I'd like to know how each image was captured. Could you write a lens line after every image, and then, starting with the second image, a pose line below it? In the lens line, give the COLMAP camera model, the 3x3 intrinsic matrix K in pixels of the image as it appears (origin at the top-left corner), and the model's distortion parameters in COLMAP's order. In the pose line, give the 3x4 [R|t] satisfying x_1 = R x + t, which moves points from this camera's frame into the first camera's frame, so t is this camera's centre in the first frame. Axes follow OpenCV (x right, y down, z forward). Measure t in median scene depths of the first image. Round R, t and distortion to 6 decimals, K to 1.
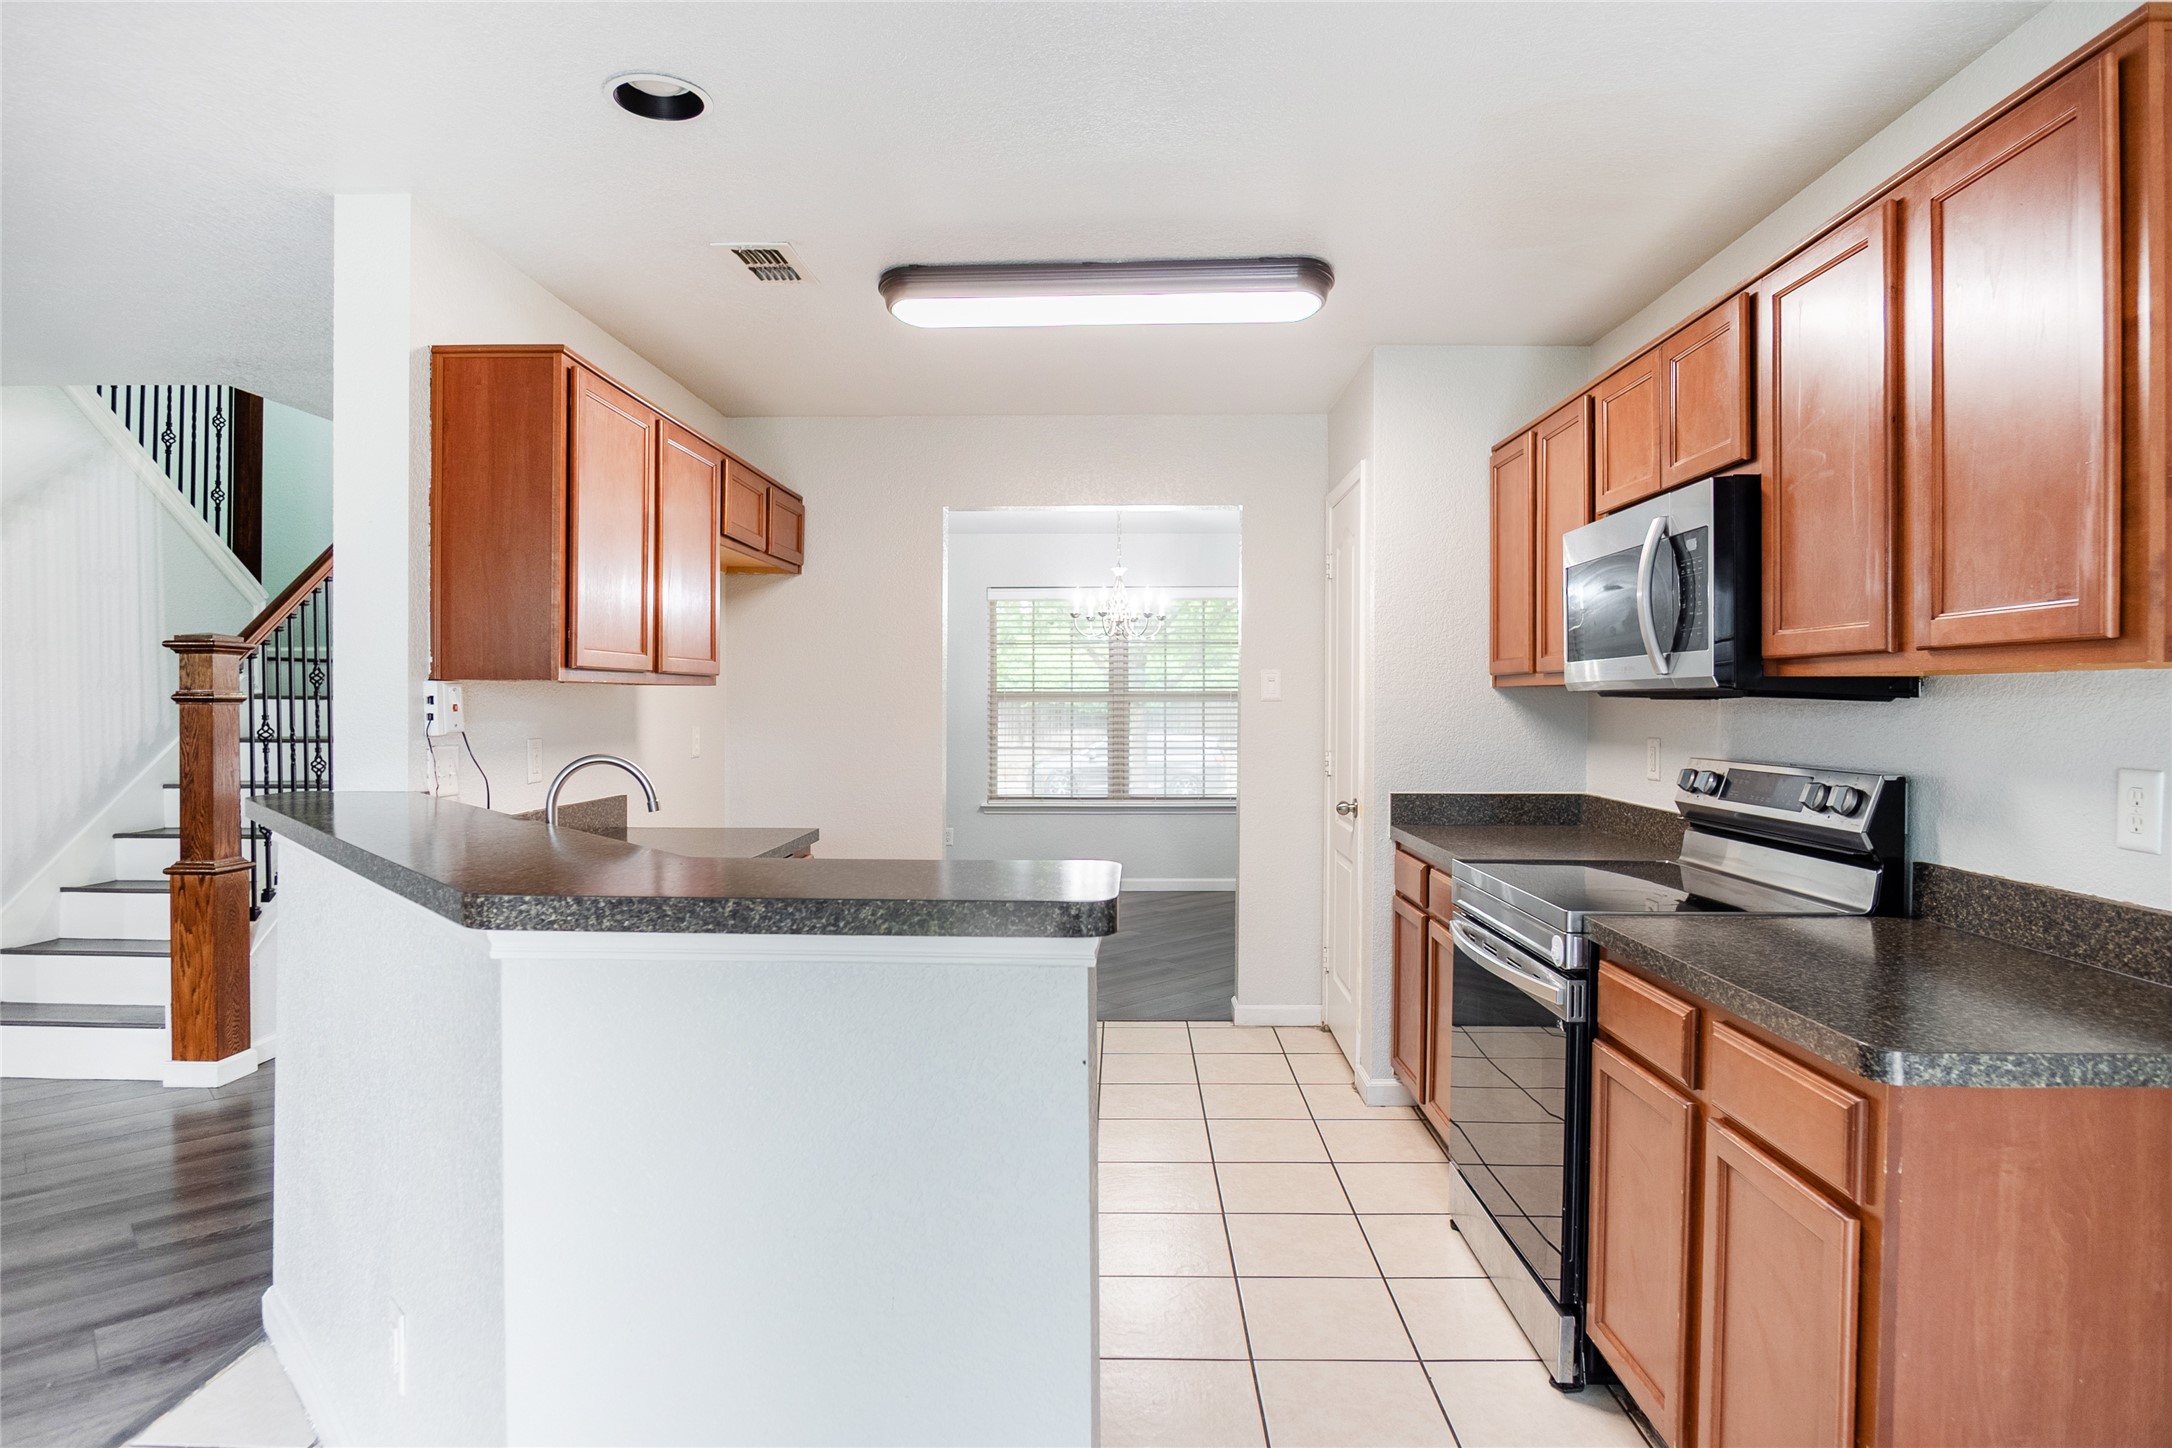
lens RADIAL K [[1208.2, 0, 1082.5], [0, 1208.2, 703.1], [0, 0, 1]] dist [-0.031751, 0.009449]
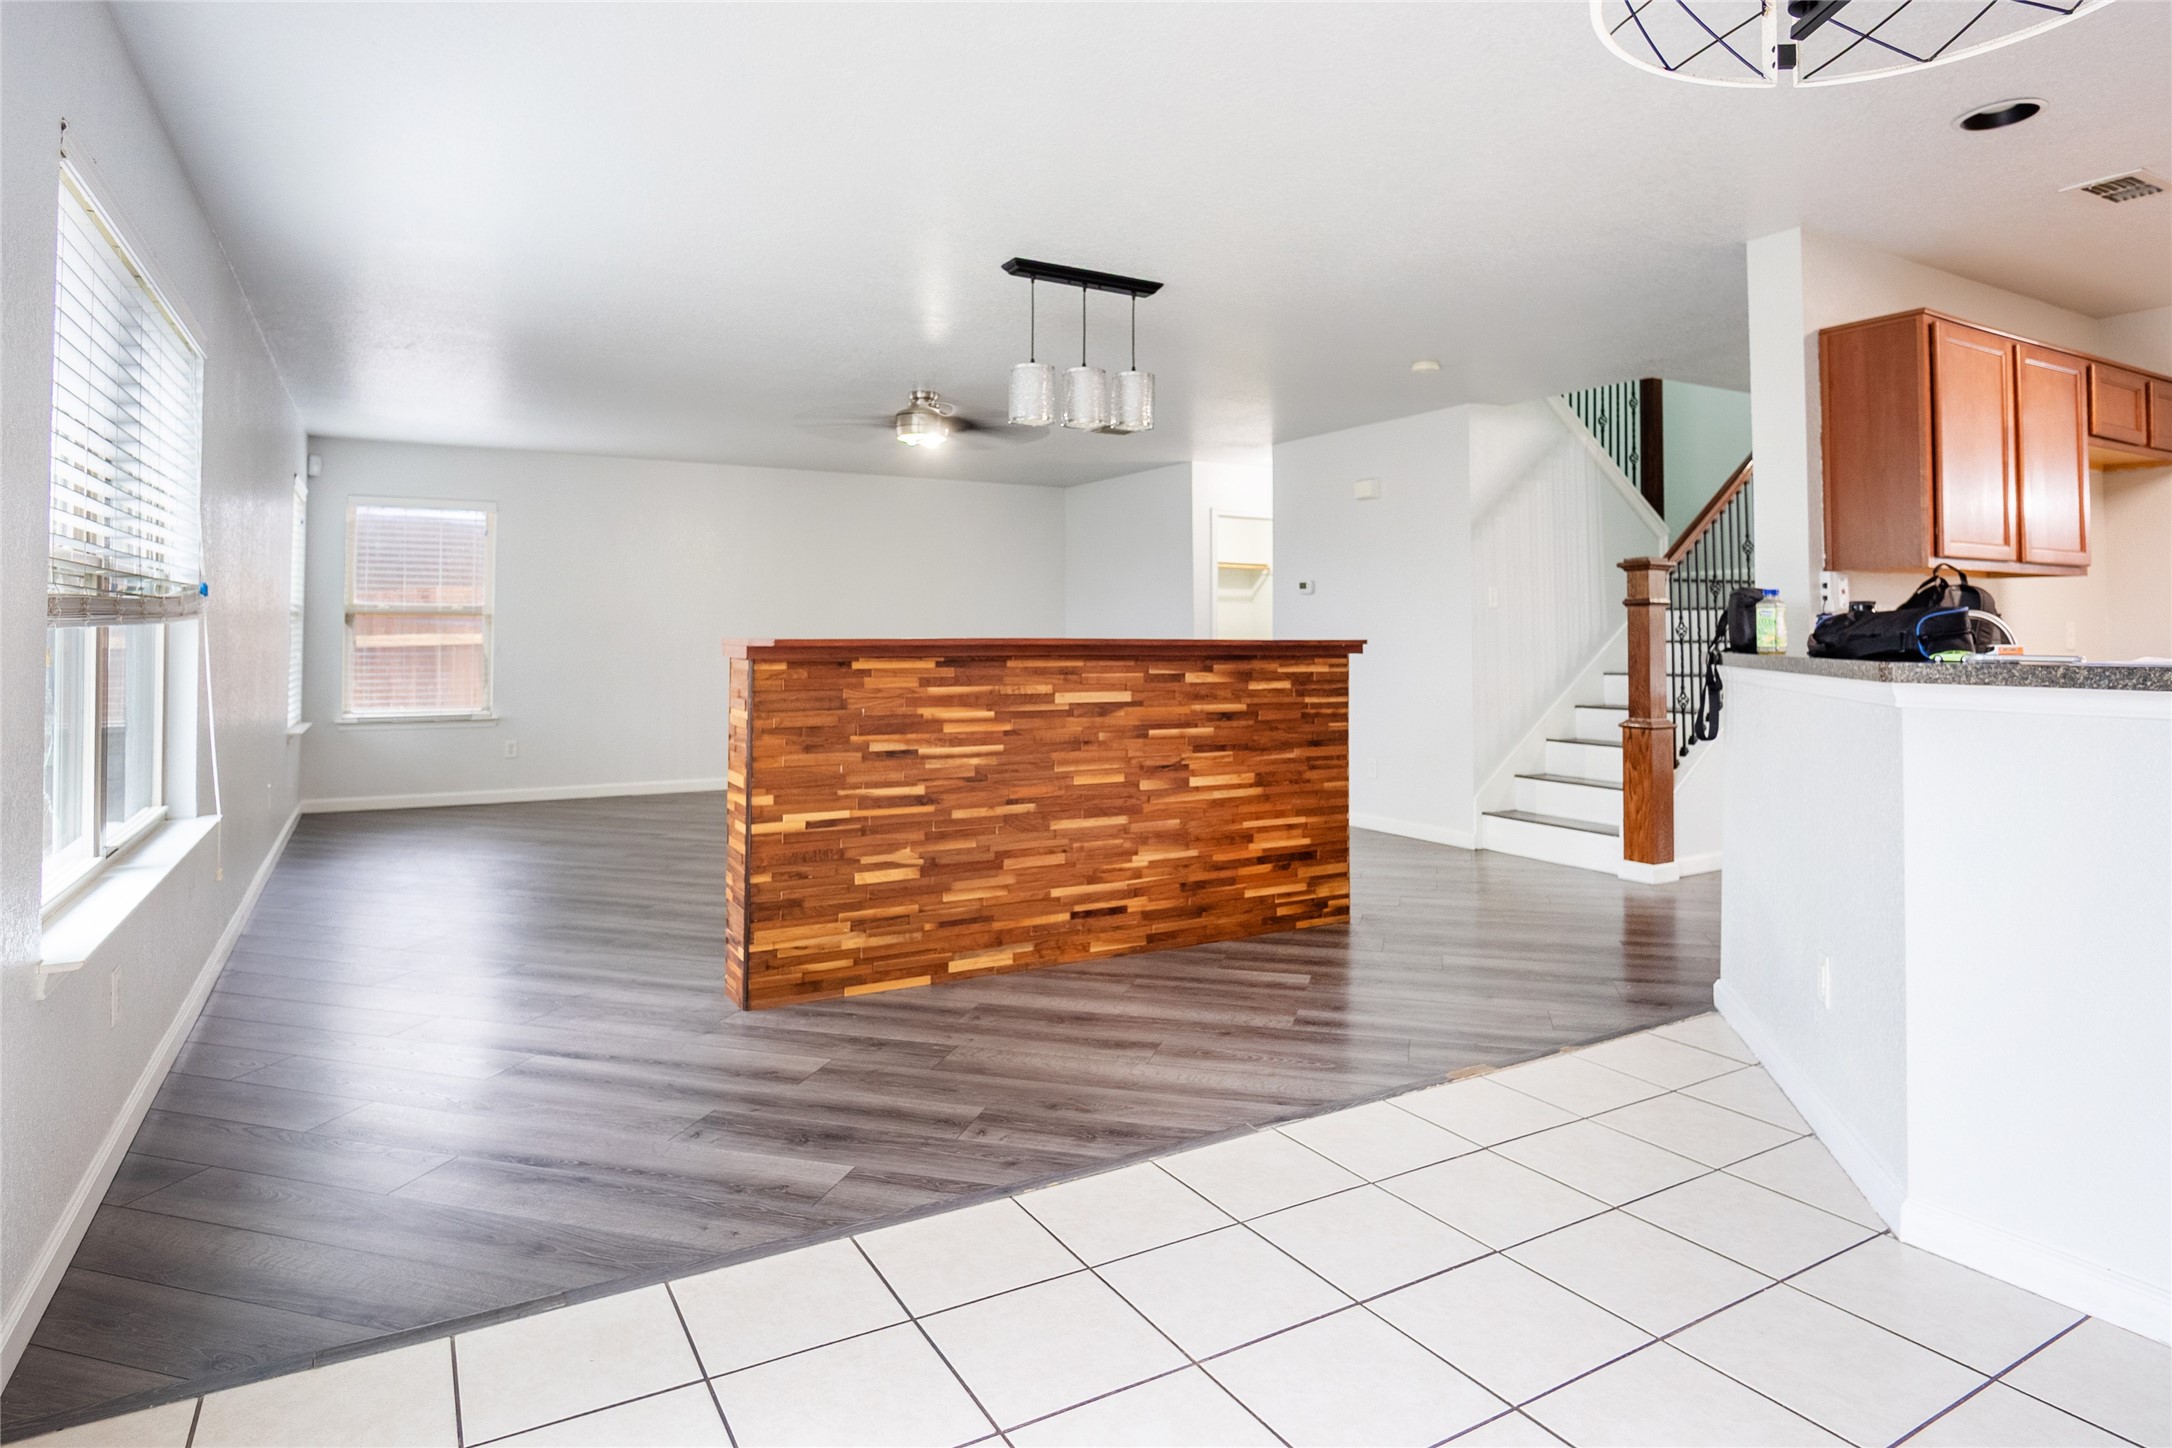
lens RADIAL K [[1189.4, 0, 1092.4], [0, 1189.4, 601.3], [0, 0, 1]] dist [-0.042922, 0.012416]
pose [[0.520091, -0.026610, -0.853696, 0.134111], [-0.000925, 0.999496, -0.031718, 0.048061], [0.854110, 0.017286, 0.519805, -0.338524]]
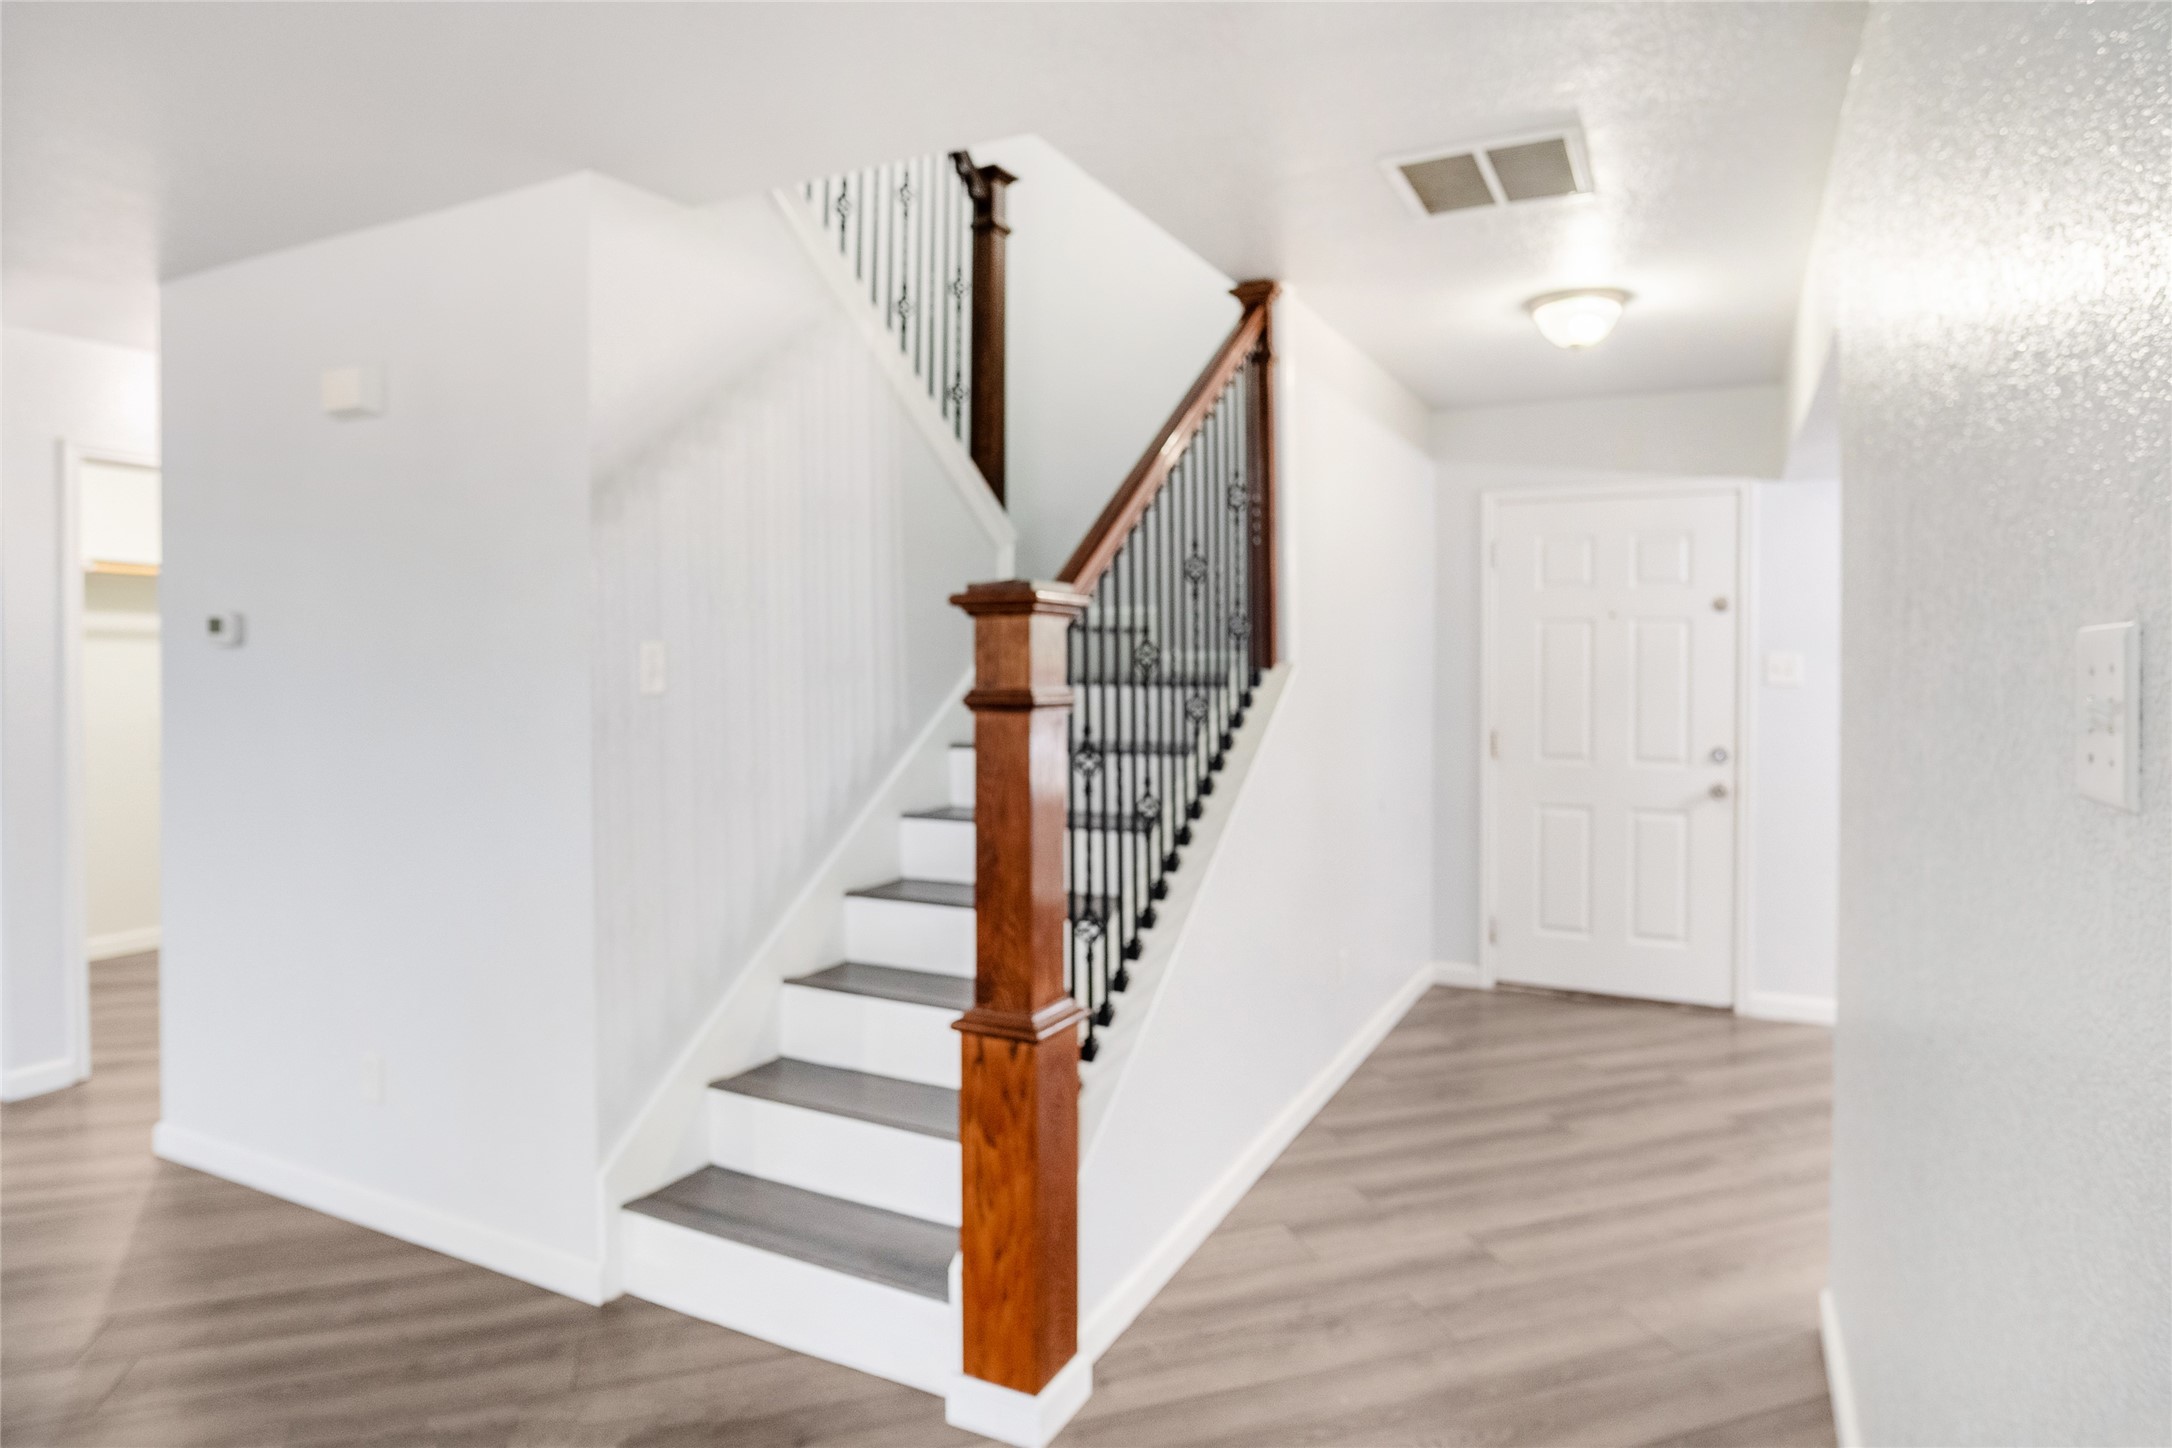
lens RADIAL K [[1239.2, 0, 1091.5], [0, 1239.2, 658.5], [0, 0, 1]] dist [-0.037597, 0.000052]
pose [[0.901353, -0.005024, -0.433056, -0.586284], [0.002428, 0.999976, -0.006548, -0.023629], [0.433078, 0.004850, 0.901343, 0.651359]]
